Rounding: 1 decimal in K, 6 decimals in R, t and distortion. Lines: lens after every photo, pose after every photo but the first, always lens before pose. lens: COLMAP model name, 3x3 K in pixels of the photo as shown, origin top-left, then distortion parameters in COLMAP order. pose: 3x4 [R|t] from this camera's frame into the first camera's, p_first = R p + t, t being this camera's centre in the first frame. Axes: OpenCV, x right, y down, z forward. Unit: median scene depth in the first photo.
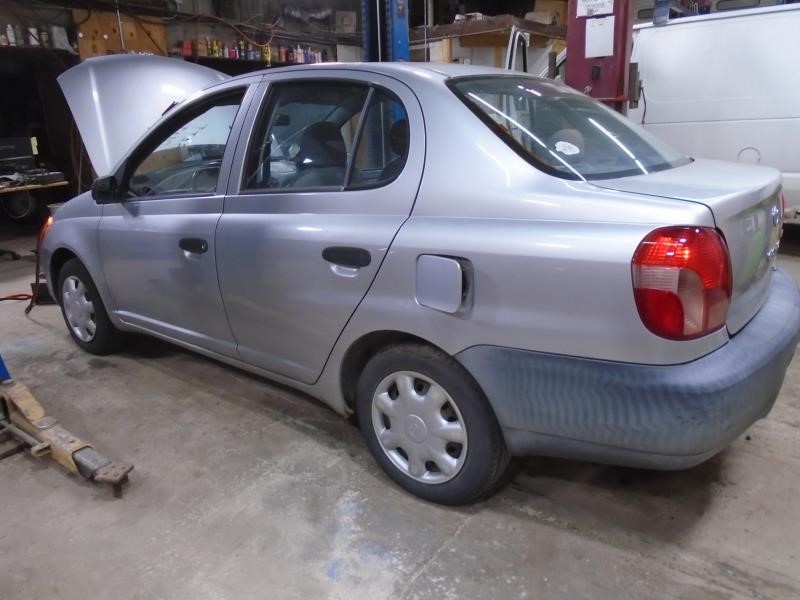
lens RADIAL K [[611.0, 0, 392.4], [0, 611.0, 300.5], [0, 0, 1]] dist [-0.040532, 0.044364]
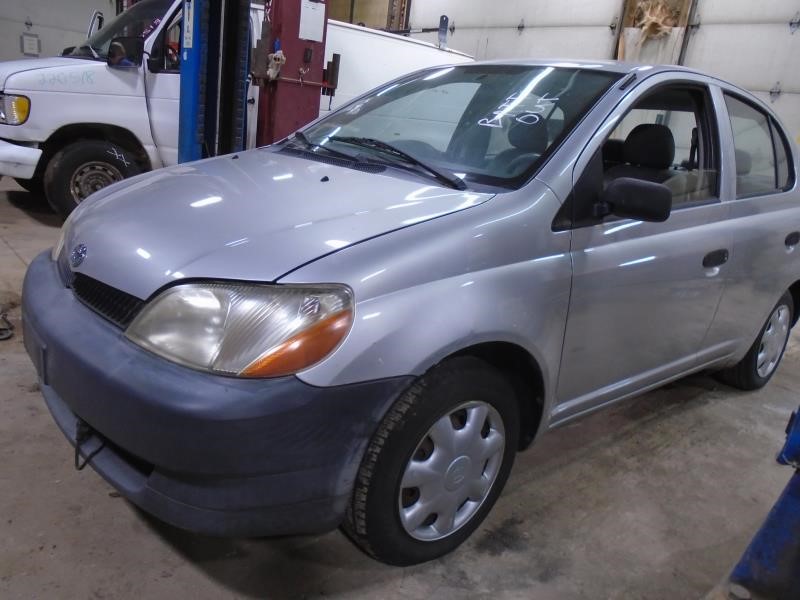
lens RADIAL K [[611.0, 0, 392.4], [0, 611.0, 300.5], [0, 0, 1]] dist [-0.040532, 0.044364]
pose [[0.182327, -0.223661, 0.957461, -1.014440], [0.164906, 0.966947, 0.194474, -0.224819], [-0.969310, 0.122433, 0.213184, 1.015269]]
